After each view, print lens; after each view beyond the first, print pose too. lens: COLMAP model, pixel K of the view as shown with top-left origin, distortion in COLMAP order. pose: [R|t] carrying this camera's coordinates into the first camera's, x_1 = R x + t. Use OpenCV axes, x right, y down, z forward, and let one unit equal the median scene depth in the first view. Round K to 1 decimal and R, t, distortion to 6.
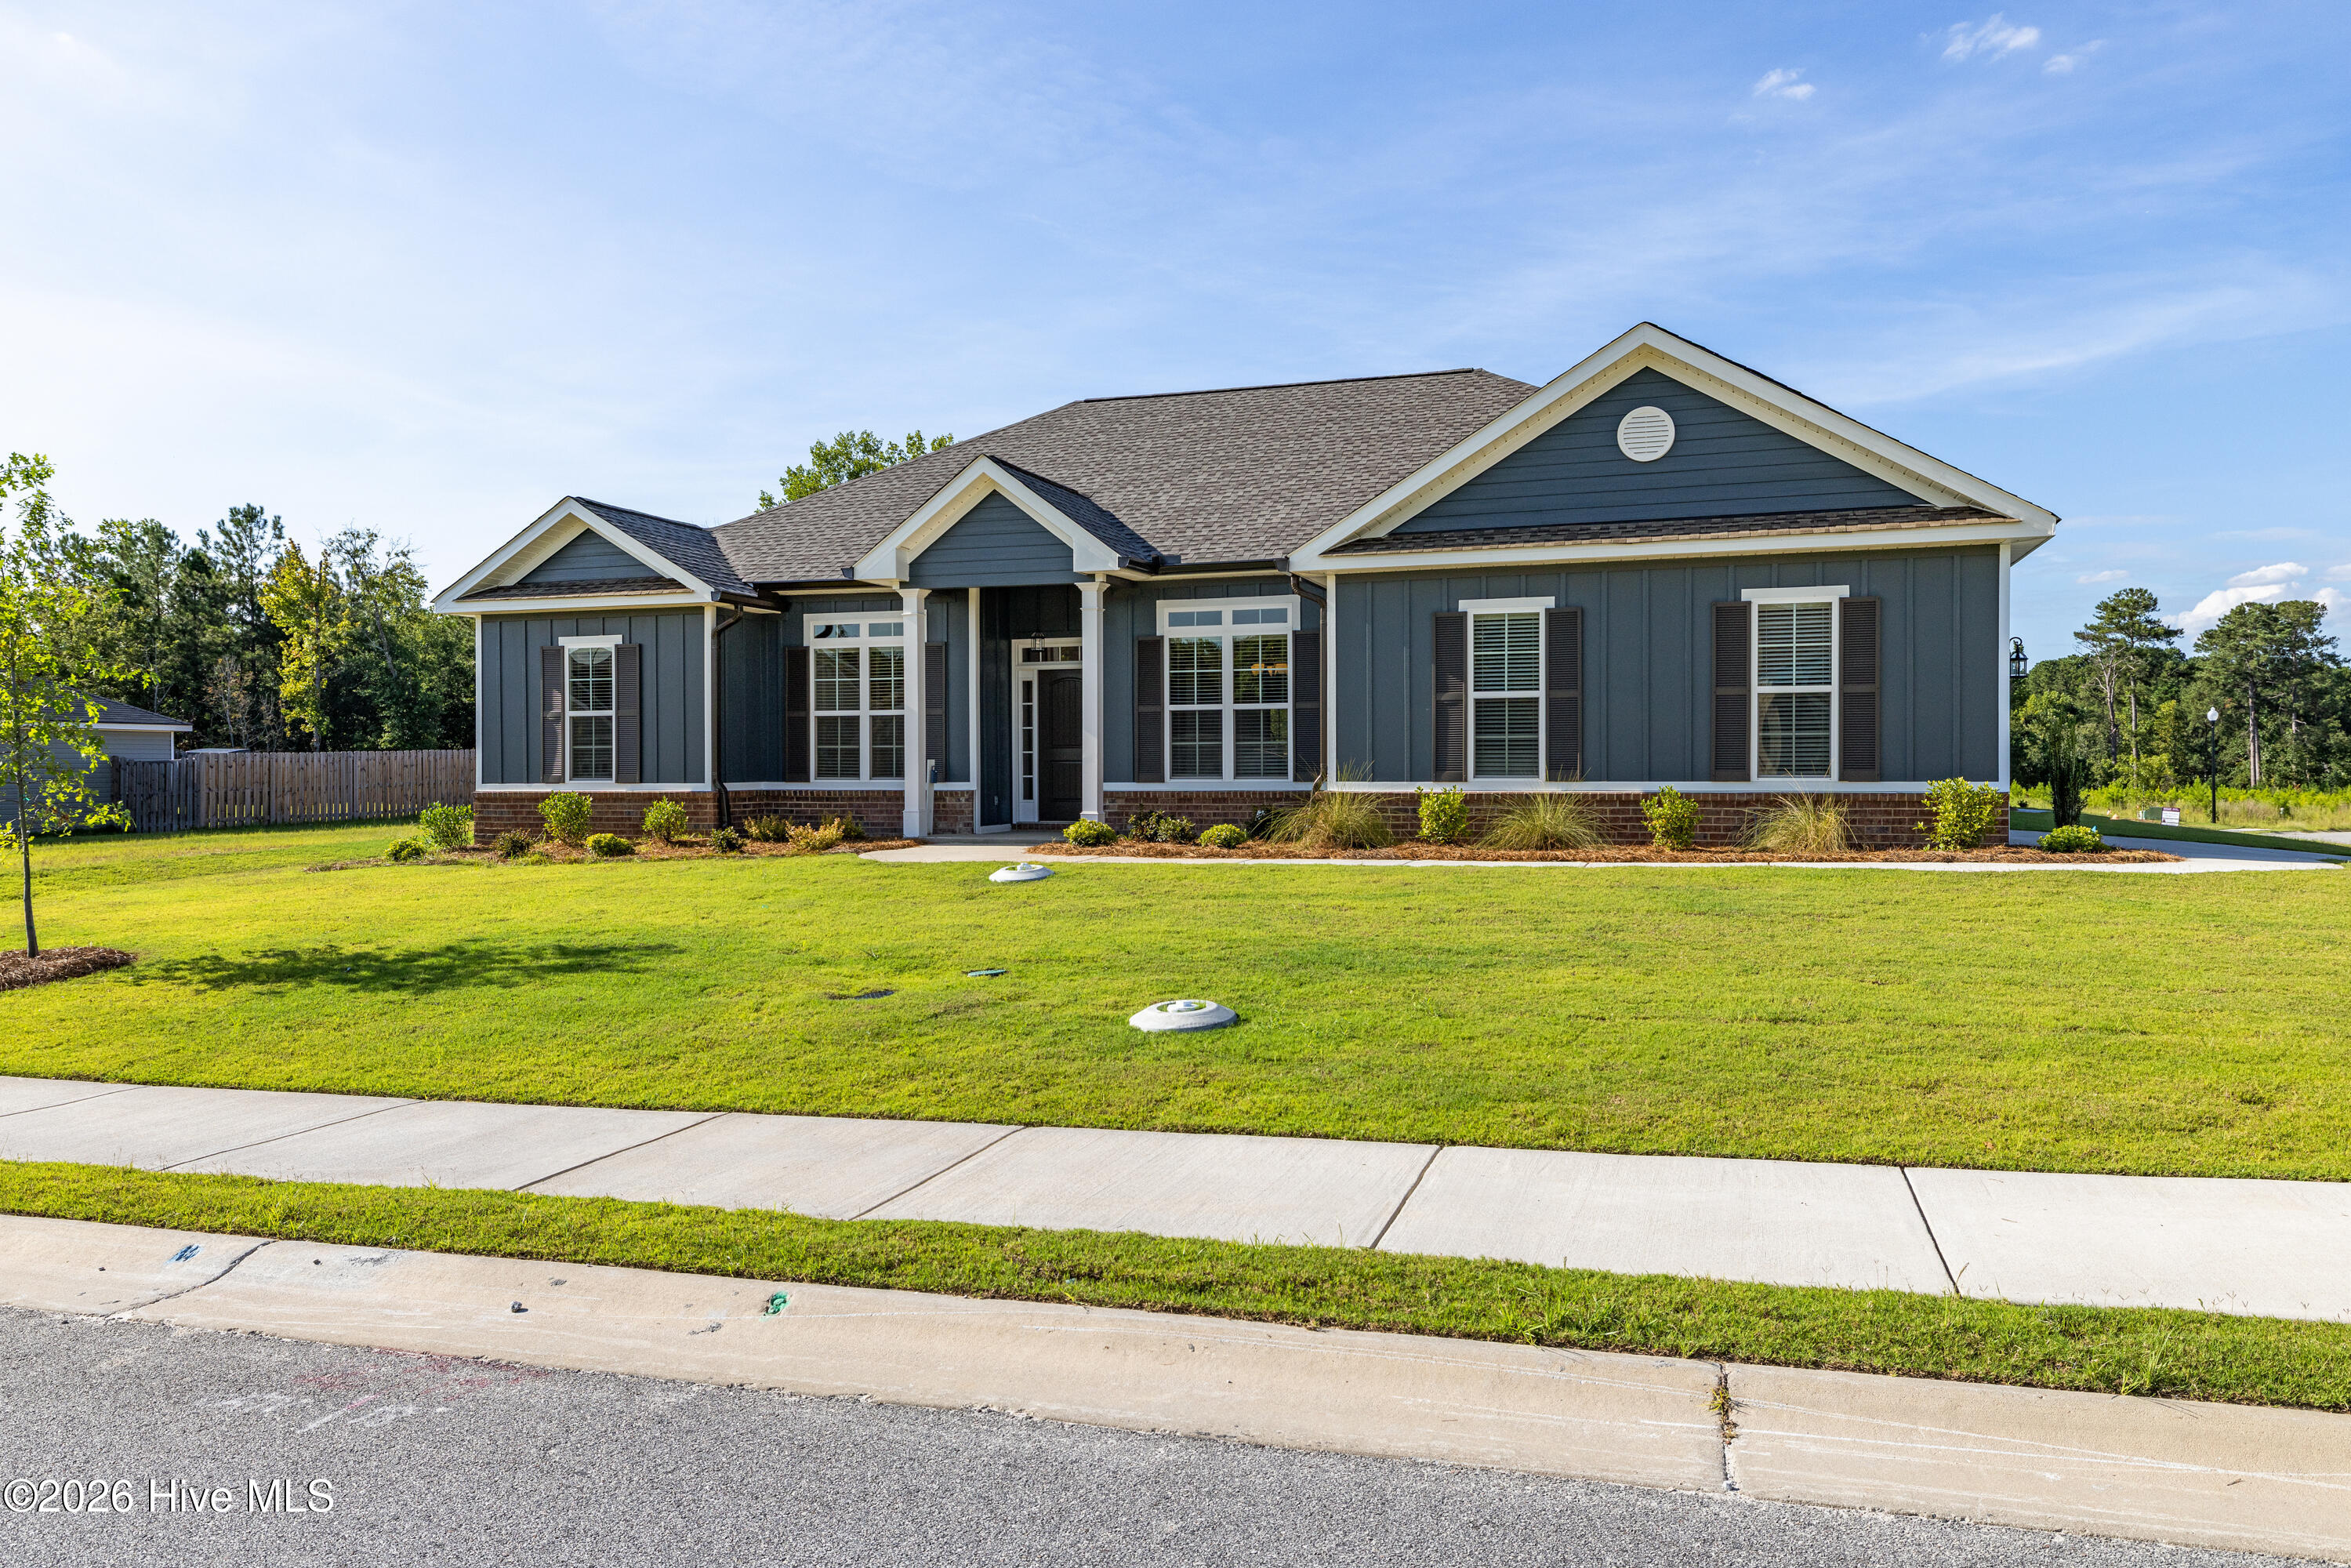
lens RADIAL K [[1698.2, 0, 1175.5], [0, 1698.2, 784.0], [0, 0, 1]] dist [-0.055640, -0.001086]
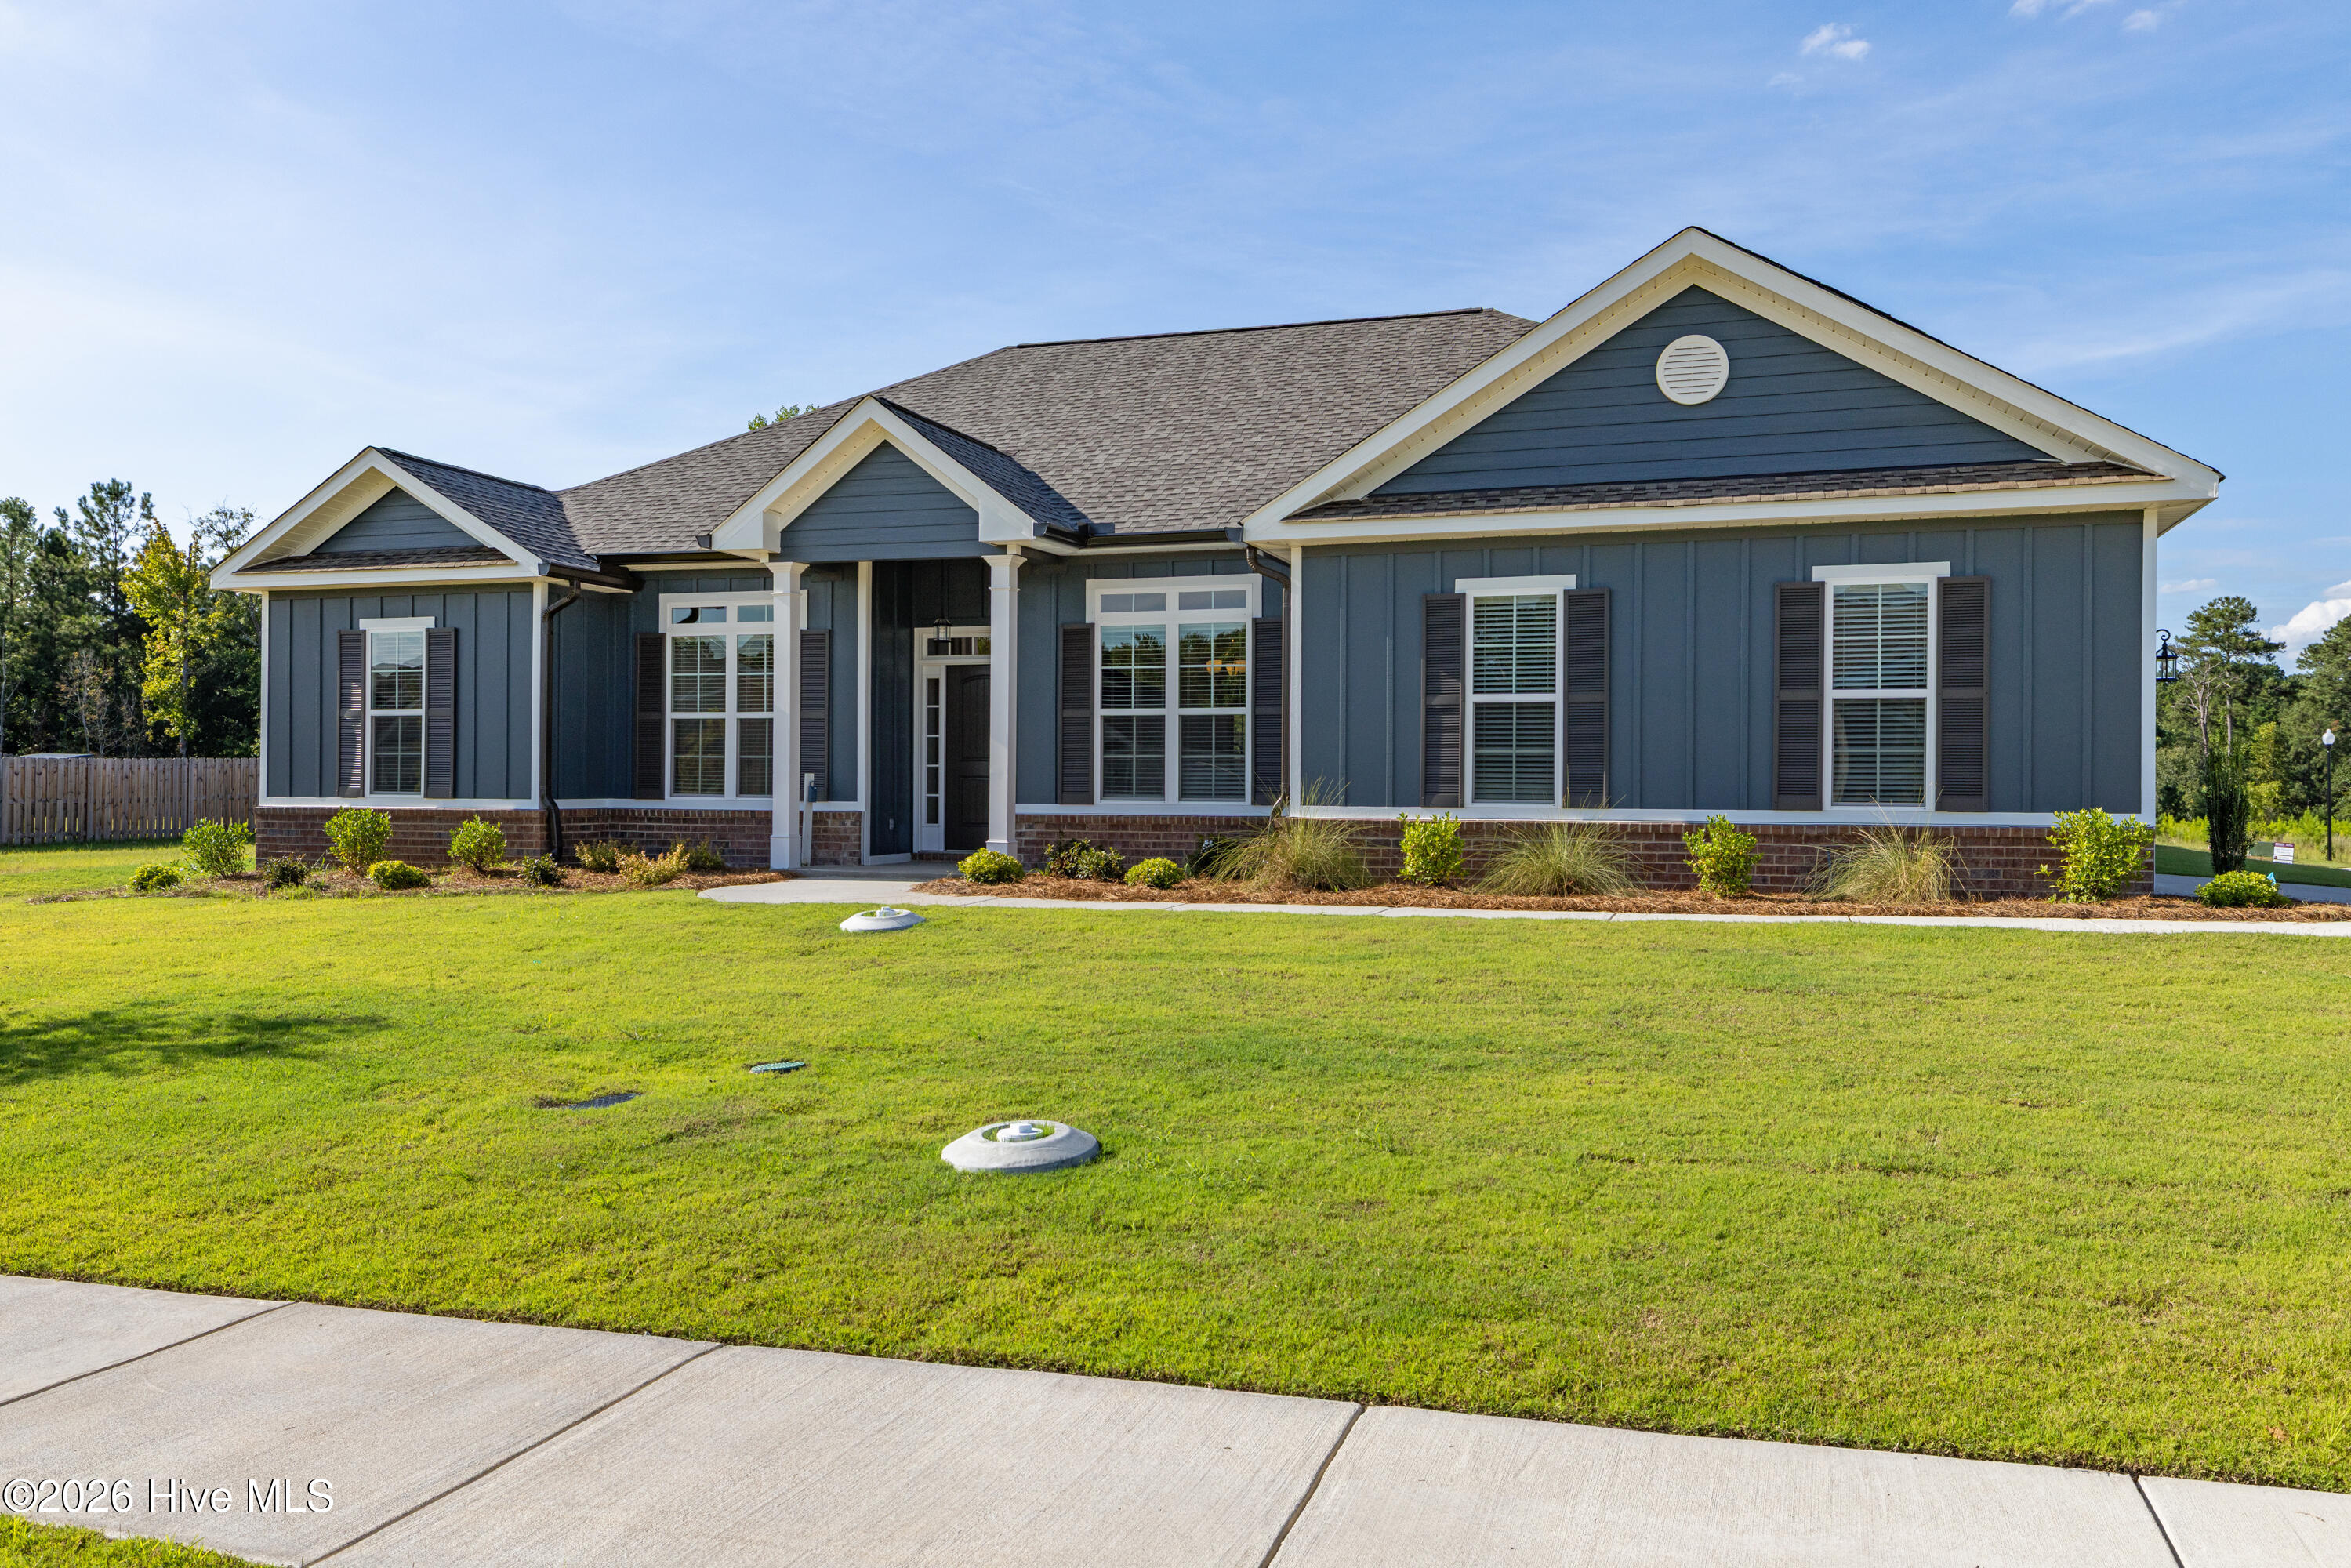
lens RADIAL K [[1827.4, 0, 1175.5], [0, 1827.4, 784.0], [0, 0, 1]] dist [-0.056732, 0.002371]
pose [[0.999951, 0.009855, -0.000519, 0.036803], [-0.009860, 0.999889, -0.011207, -0.001289], [0.000409, 0.011212, 0.999937, 0.143437]]
